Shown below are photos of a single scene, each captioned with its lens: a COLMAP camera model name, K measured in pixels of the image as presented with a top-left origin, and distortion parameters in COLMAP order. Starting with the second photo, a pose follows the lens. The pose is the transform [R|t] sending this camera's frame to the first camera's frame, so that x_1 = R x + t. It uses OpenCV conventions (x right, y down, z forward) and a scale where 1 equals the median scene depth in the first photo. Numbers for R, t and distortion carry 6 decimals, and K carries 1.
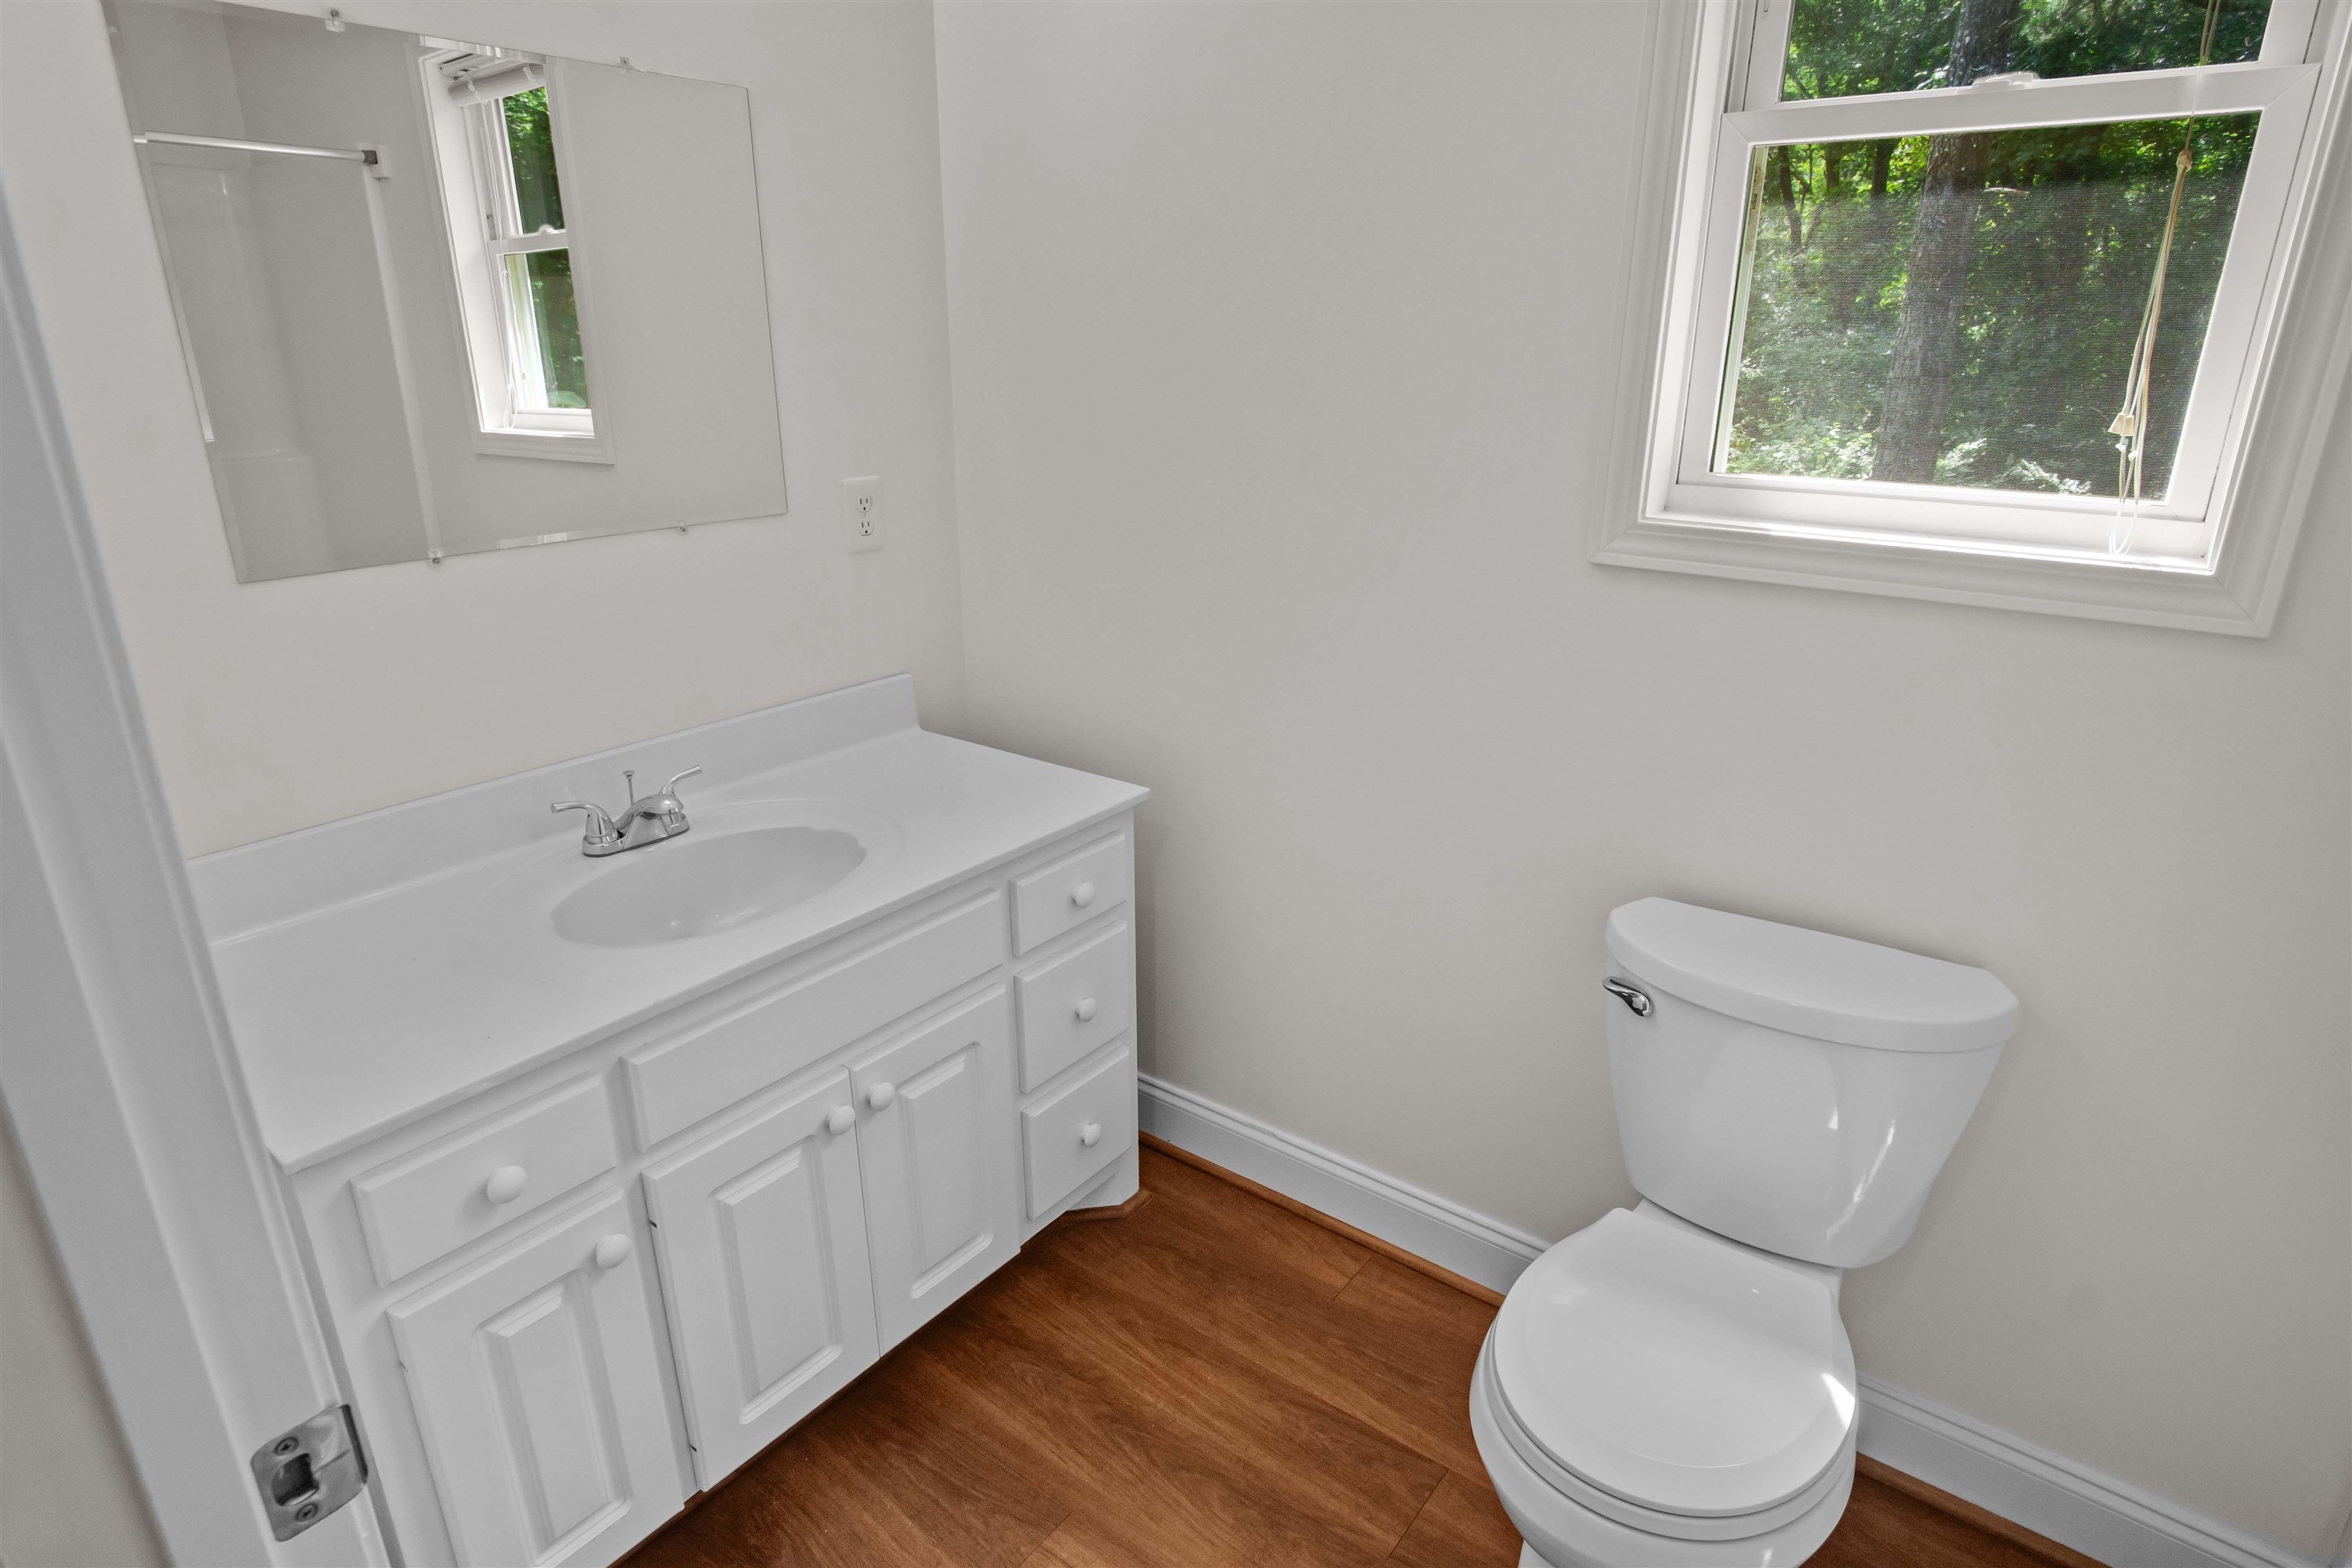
lens RADIAL K [[1276.4, 0, 1176.0], [0, 1276.4, 784.0], [0, 0, 1]] dist [-0.021936, 0.001717]
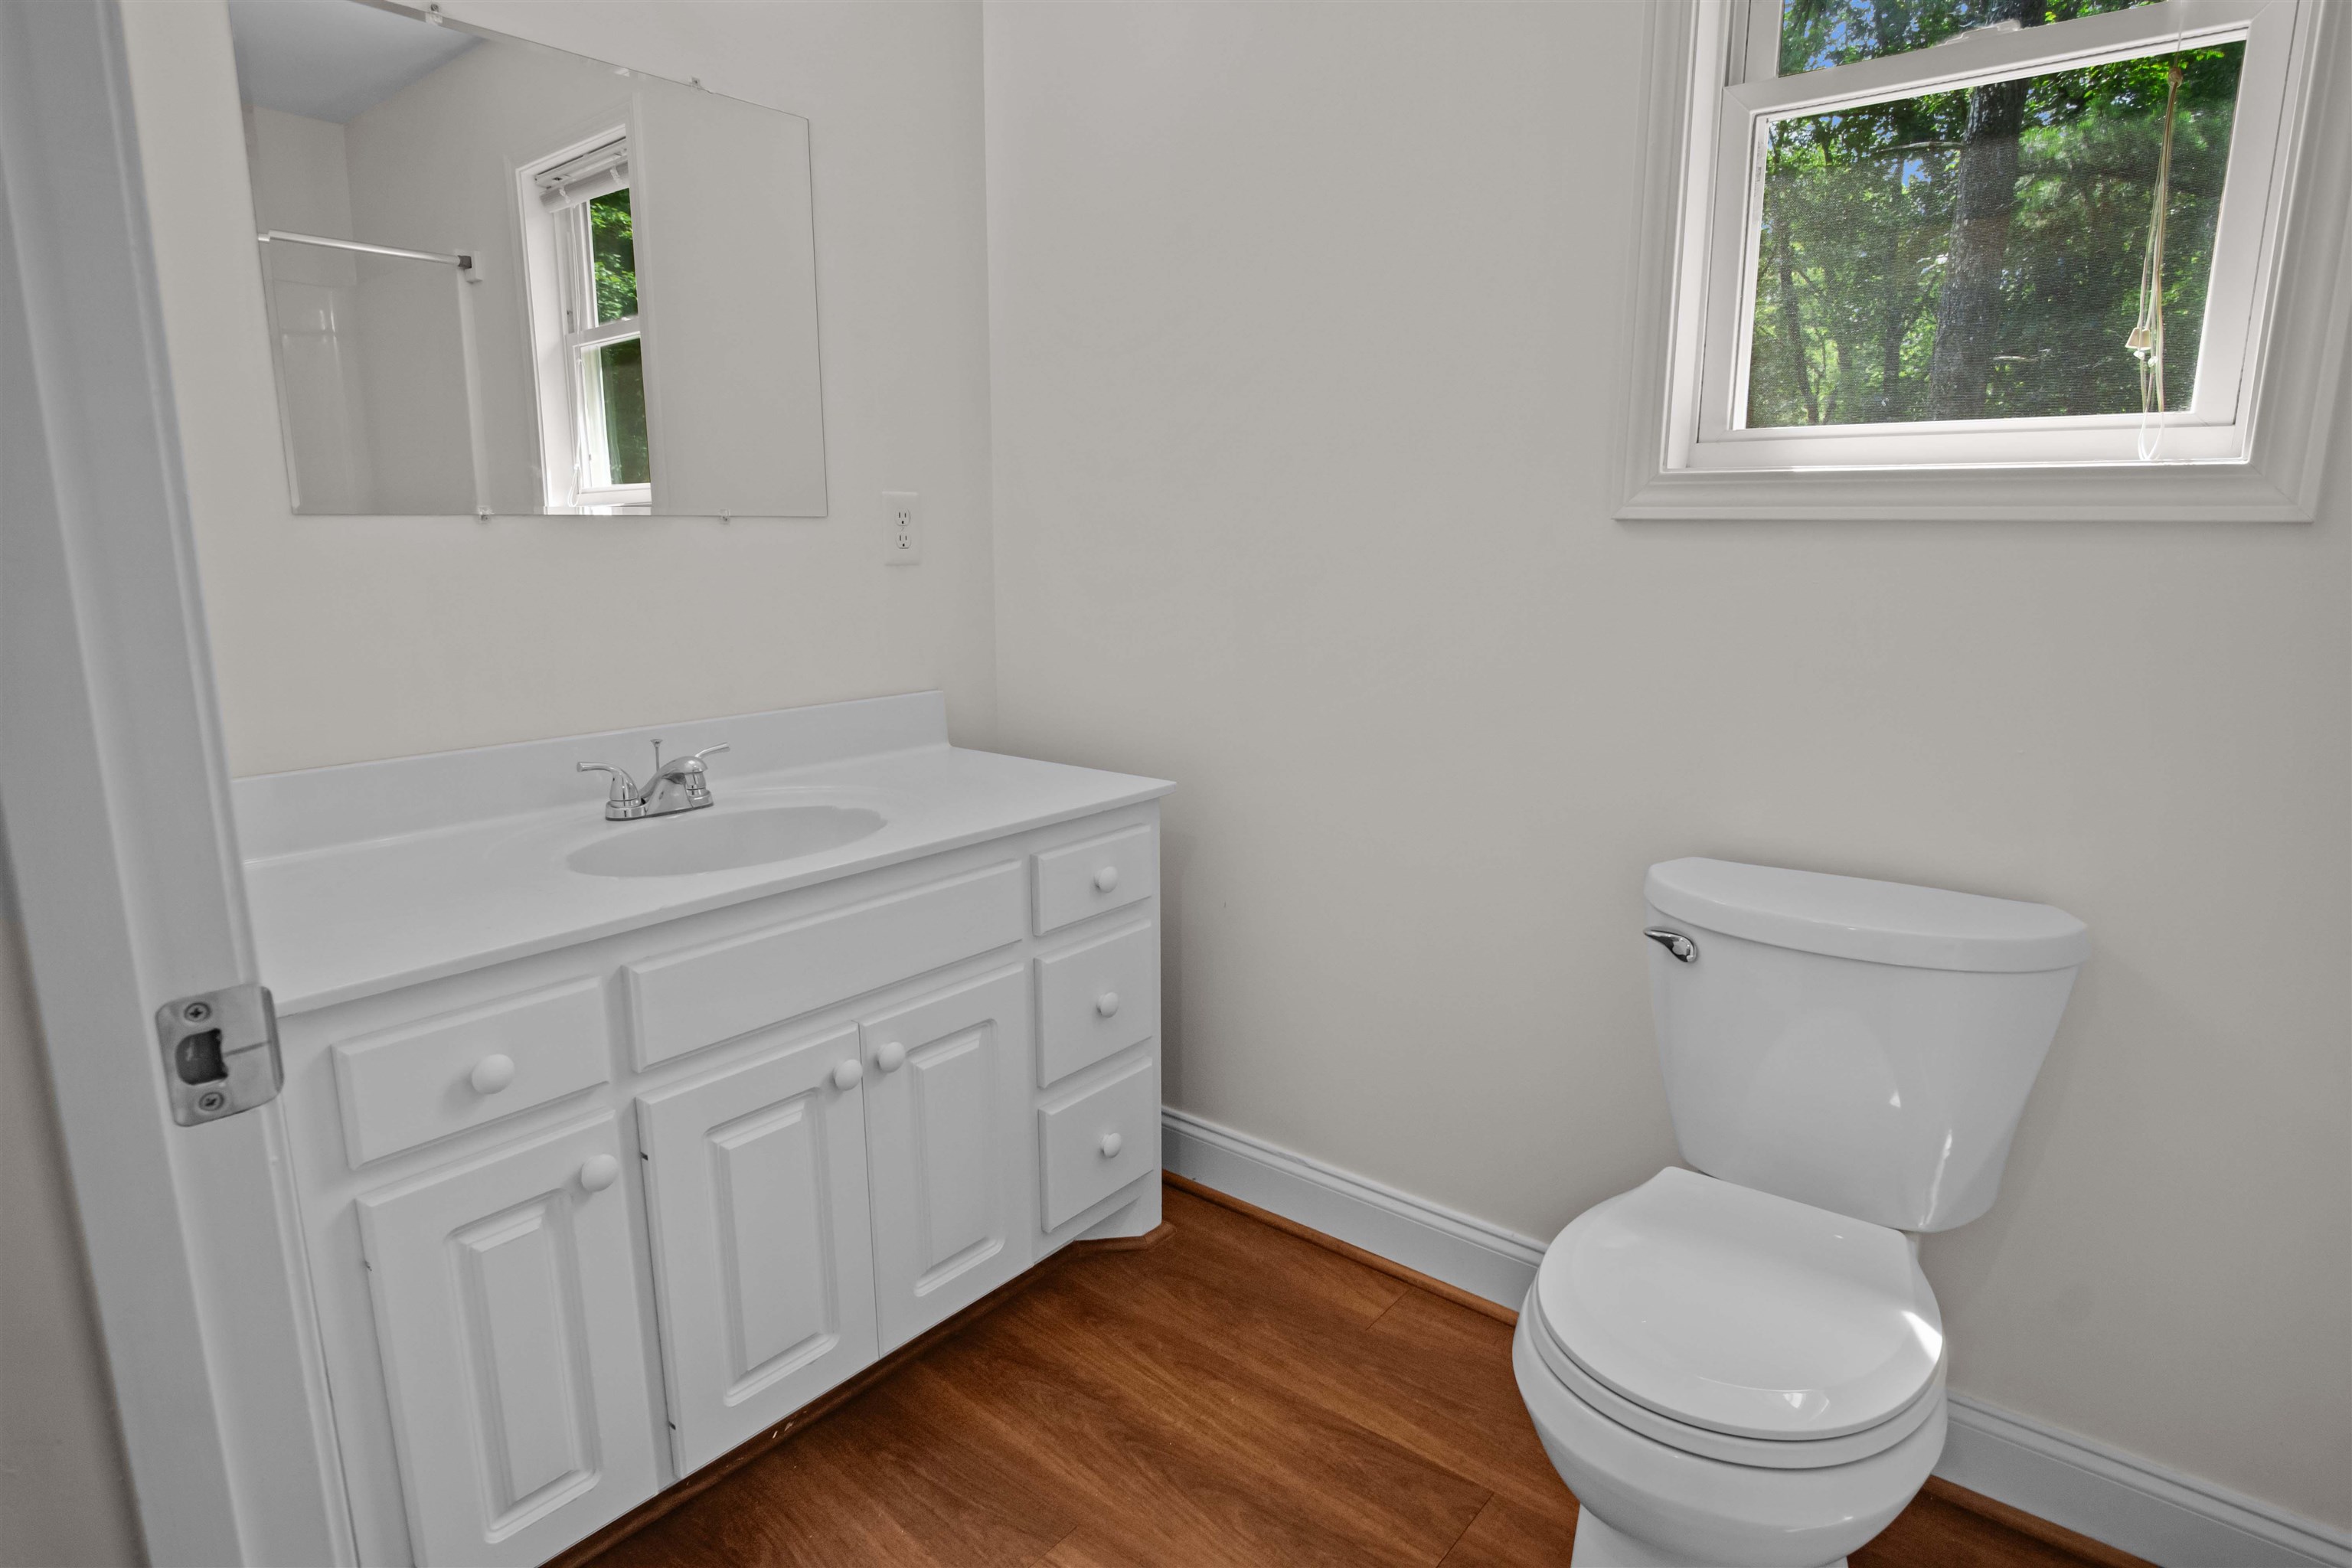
lens RADIAL K [[1267.2, 0, 1175.3], [0, 1267.2, 752.2], [0, 0, 1]] dist [-0.022163, 0.002685]
pose [[0.999506, 0.006468, -0.030759, 0.010462], [-0.010736, 0.989996, -0.140685, 0.139724], [0.029541, 0.140946, 0.989576, 0.026812]]
